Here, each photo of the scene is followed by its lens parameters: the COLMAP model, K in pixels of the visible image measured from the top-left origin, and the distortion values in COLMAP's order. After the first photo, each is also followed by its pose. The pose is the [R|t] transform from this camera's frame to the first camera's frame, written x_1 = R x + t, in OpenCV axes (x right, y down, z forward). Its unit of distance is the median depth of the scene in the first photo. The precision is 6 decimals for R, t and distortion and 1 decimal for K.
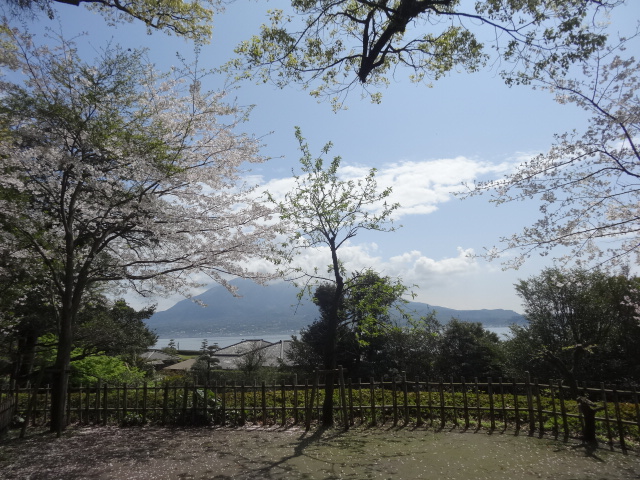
lens RADIAL K [[467.8, 0, 319.7], [0, 467.8, 239.4], [0, 0, 1]] dist [-0.002143, -0.001422]
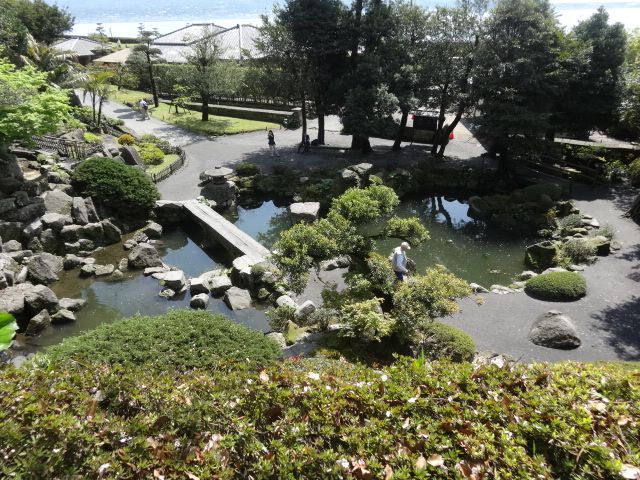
lens RADIAL K [[467.8, 0, 320.8], [0, 467.8, 238.7], [0, 0, 1]] dist [-0.002143, -0.001422]
pose [[0.995465, -0.033262, 0.089123, -0.031803], [-0.026384, 0.803584, 0.594606, 0.041402], [-0.091396, -0.594261, 0.799063, 0.174183]]
